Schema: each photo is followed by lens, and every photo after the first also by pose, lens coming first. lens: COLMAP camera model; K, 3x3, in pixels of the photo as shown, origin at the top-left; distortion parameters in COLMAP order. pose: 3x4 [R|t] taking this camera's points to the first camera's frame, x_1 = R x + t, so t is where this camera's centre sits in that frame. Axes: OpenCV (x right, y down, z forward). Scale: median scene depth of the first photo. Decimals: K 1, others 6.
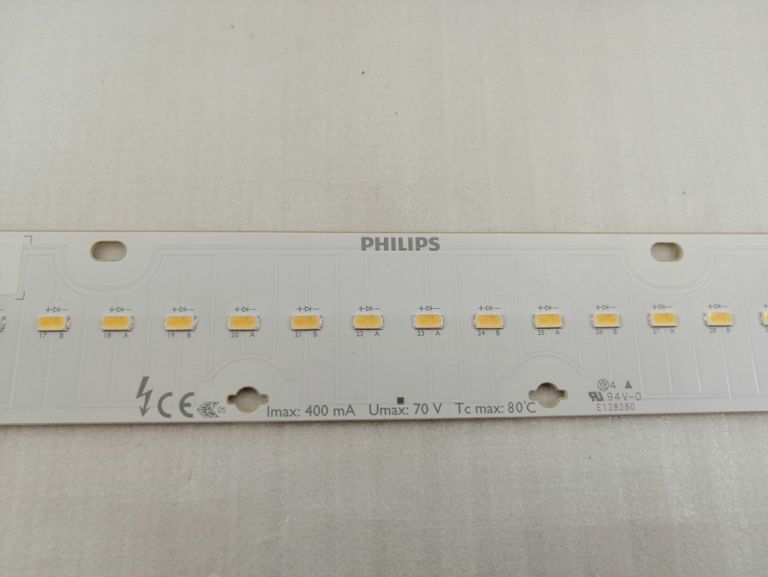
lens RADIAL K [[605.5, 0, 384.0], [0, 605.5, 288.5], [0, 0, 1]] dist [-0.009622, 0.004638]
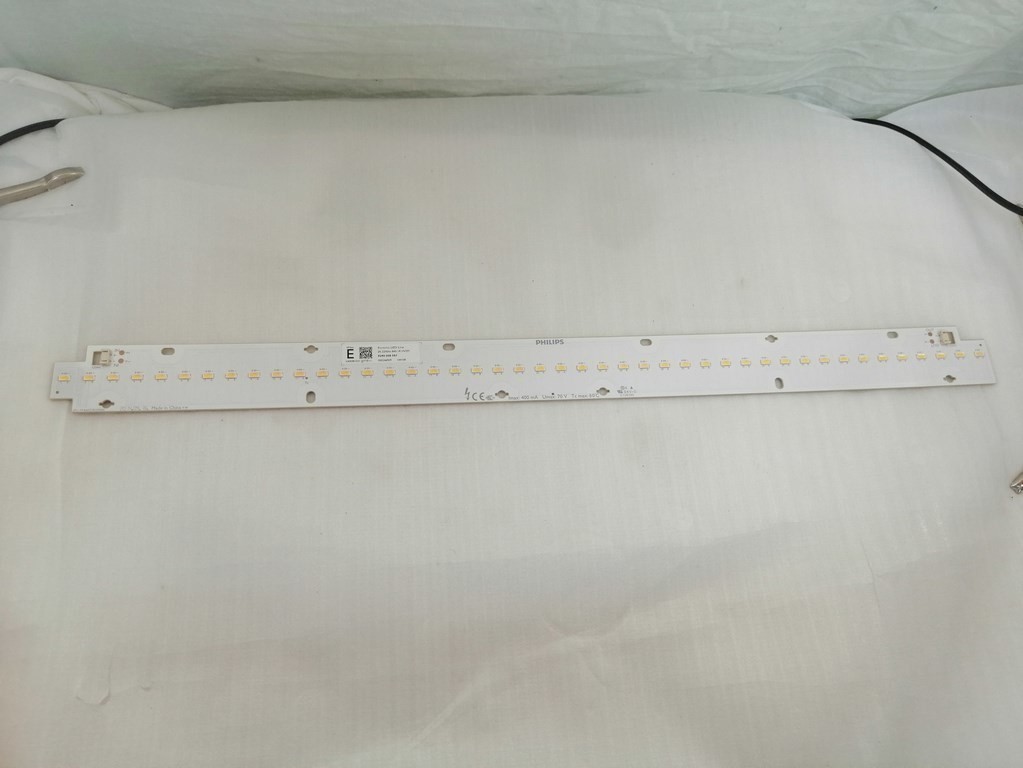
lens RADIAL K [[801.0, 0, 511.5], [0, 801.0, 384.0], [0, 0, 1]] dist [-0.012977, -0.000652]
pose [[0.998409, -0.029011, 0.048356, -0.353603], [0.032444, 0.996893, -0.071780, 0.400573], [-0.046123, 0.073235, 0.996248, -2.807418]]
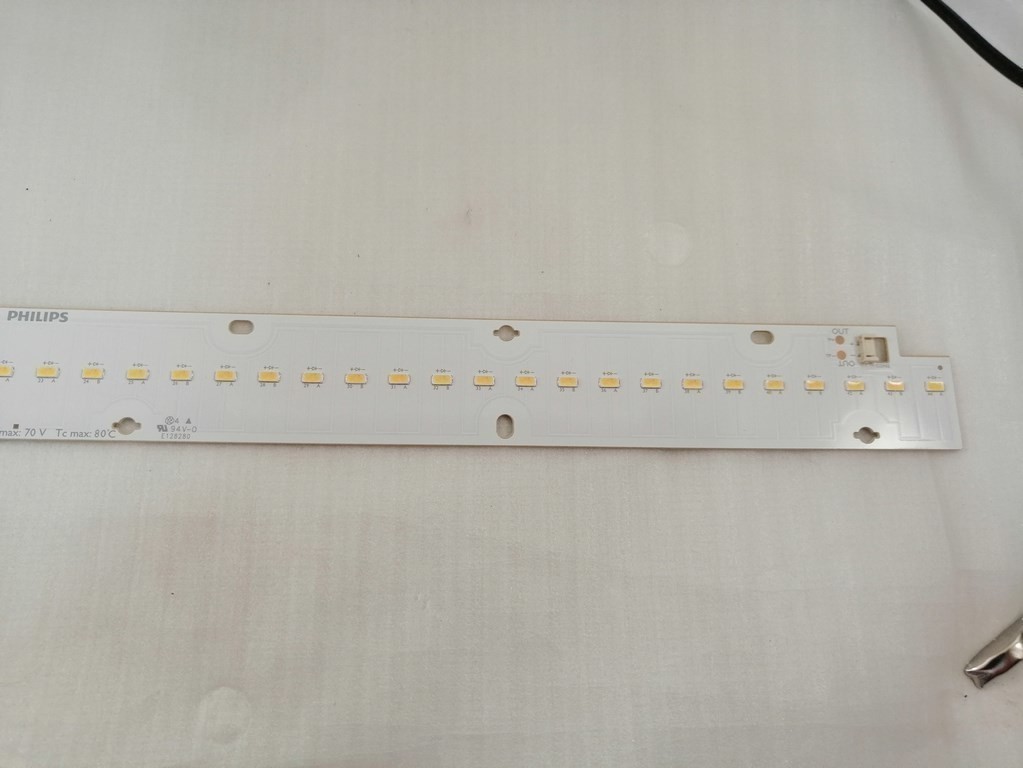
lens RADIAL K [[806.5, 0, 511.5], [0, 806.5, 384.0], [0, 0, 1]] dist [-0.009622, 0.004638]
pose [[0.999565, 0.025723, 0.014445, 1.134975], [-0.025754, 0.999667, 0.001907, 0.051221], [-0.014391, -0.002278, 0.999894, -0.885786]]
